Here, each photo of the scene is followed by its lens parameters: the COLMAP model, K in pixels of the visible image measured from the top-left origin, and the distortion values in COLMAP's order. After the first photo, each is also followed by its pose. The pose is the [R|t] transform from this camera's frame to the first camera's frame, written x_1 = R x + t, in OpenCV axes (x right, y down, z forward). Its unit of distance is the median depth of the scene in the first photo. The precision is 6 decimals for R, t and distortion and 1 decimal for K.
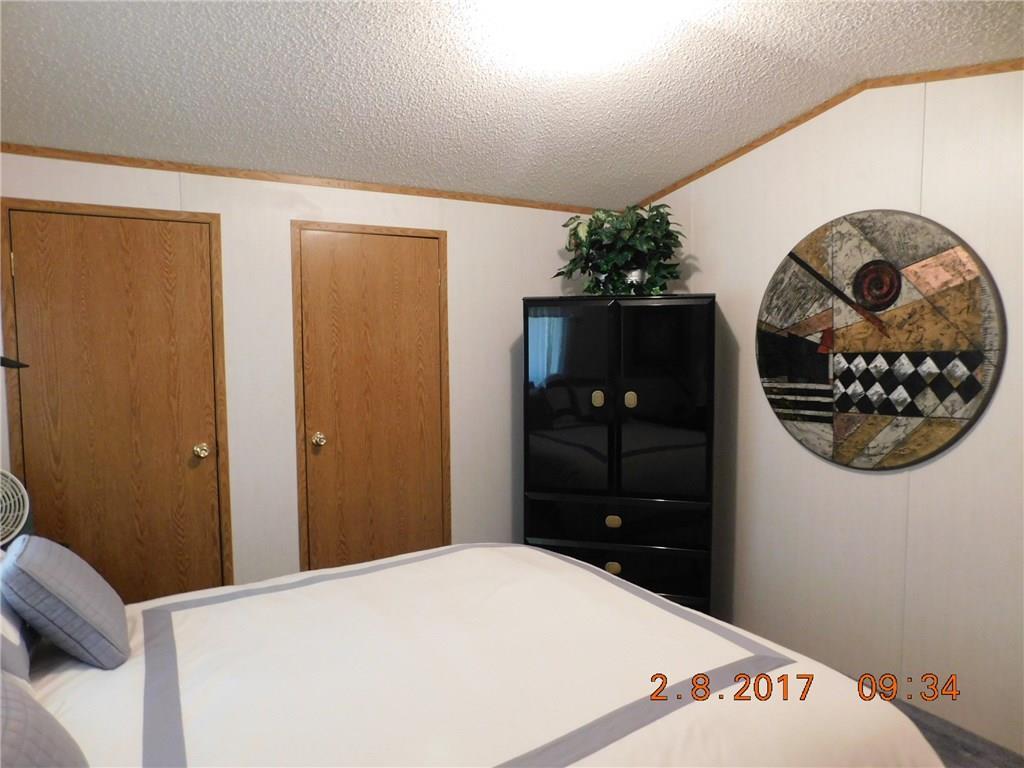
lens RADIAL K [[678.3, 0, 512.2], [0, 678.3, 387.3], [0, 0, 1]] dist [-0.068979, 0.053050]
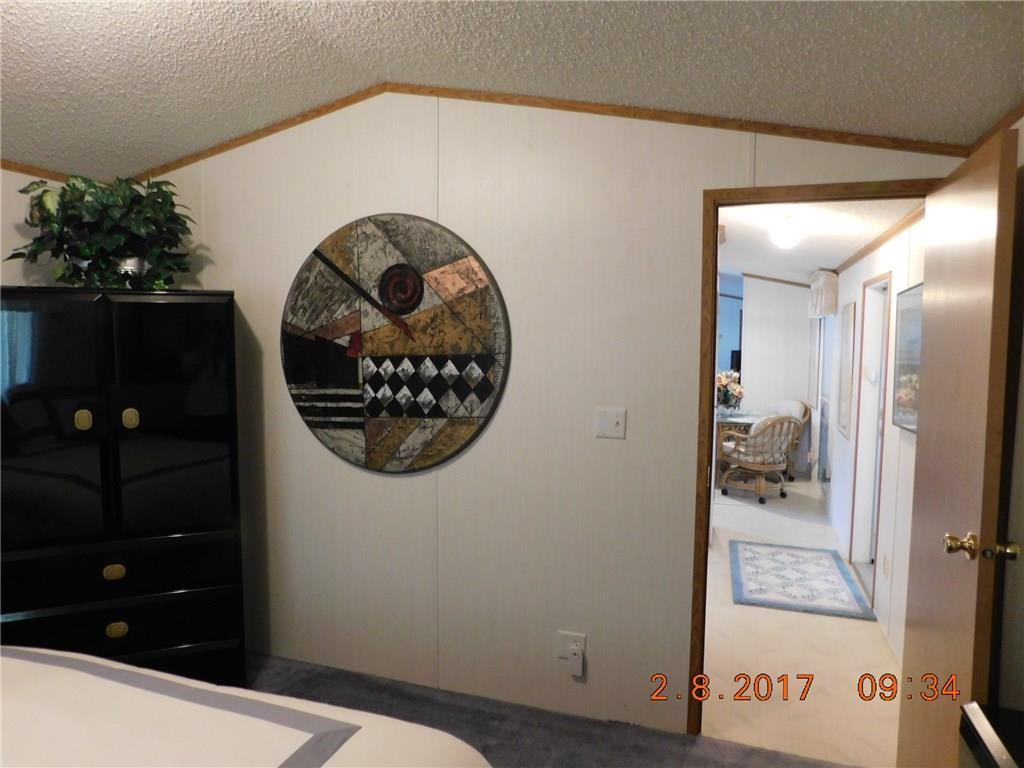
lens RADIAL K [[678.3, 0, 516.1], [0, 678.3, 376.3], [0, 0, 1]] dist [-0.068979, 0.053050]
pose [[0.768217, -0.034581, 0.639255, 0.023857], [0.041043, 0.999146, 0.004726, -0.017960], [-0.638873, 0.022607, 0.768980, 0.102686]]
